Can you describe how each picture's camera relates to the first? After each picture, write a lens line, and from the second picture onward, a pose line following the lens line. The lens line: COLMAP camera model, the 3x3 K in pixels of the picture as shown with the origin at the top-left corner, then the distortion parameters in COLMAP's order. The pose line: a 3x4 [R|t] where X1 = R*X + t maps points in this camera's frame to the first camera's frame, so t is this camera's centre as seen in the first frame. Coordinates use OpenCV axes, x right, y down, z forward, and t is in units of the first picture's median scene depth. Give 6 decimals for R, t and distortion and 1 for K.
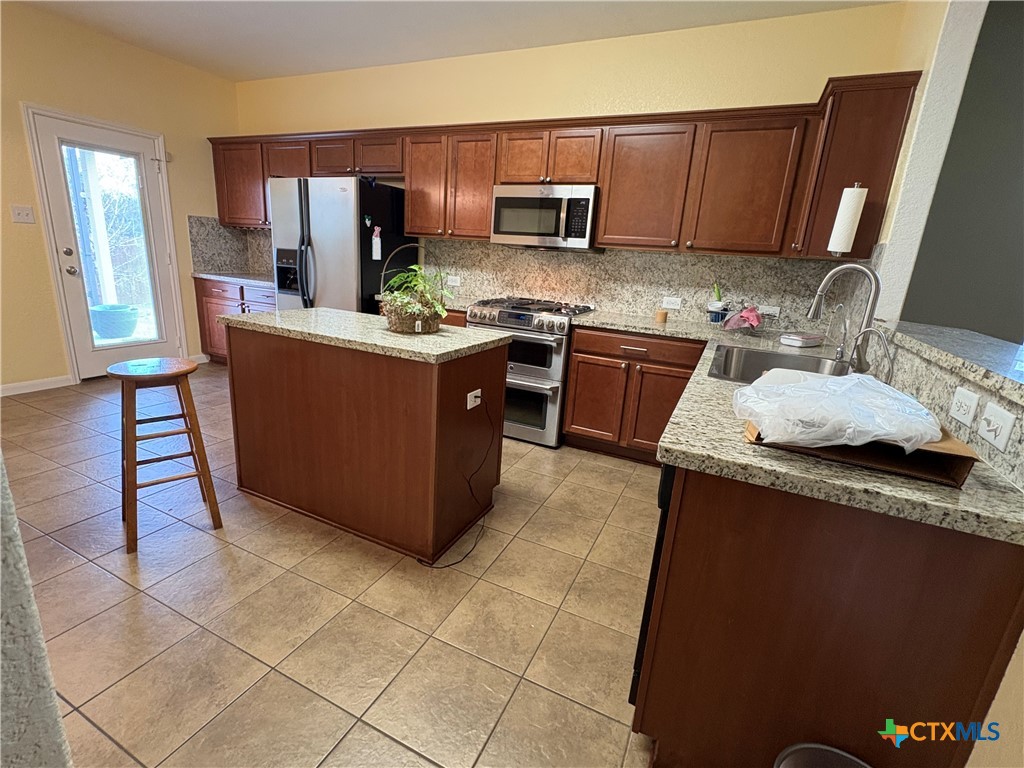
lens RADIAL K [[476.7, 0, 505.7], [0, 476.7, 388.0], [0, 0, 1]] dist [0.003286, 0.000130]
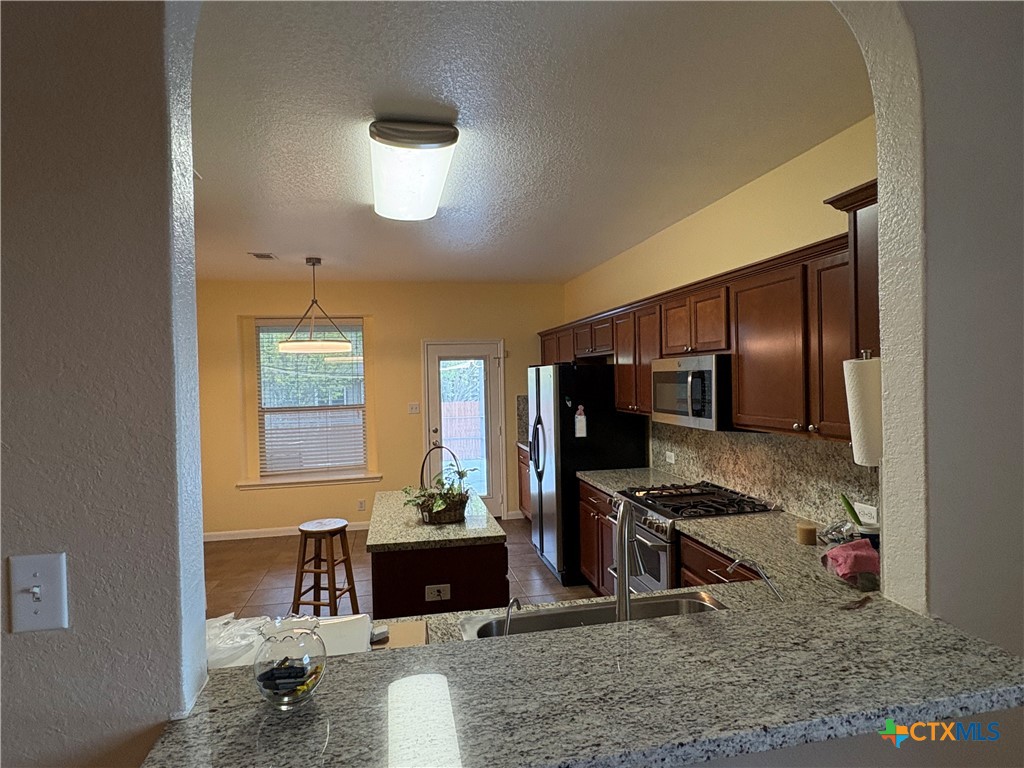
lens RADIAL K [[581.8, 0, 511.7], [0, 581.8, 382.7], [0, 0, 1]] dist [0.005110, 0.000037]
pose [[0.597069, -0.071131, -0.799030, 0.644412], [-0.153658, 0.967476, -0.200947, -0.113670], [0.787336, 0.242757, 0.566720, 0.168355]]
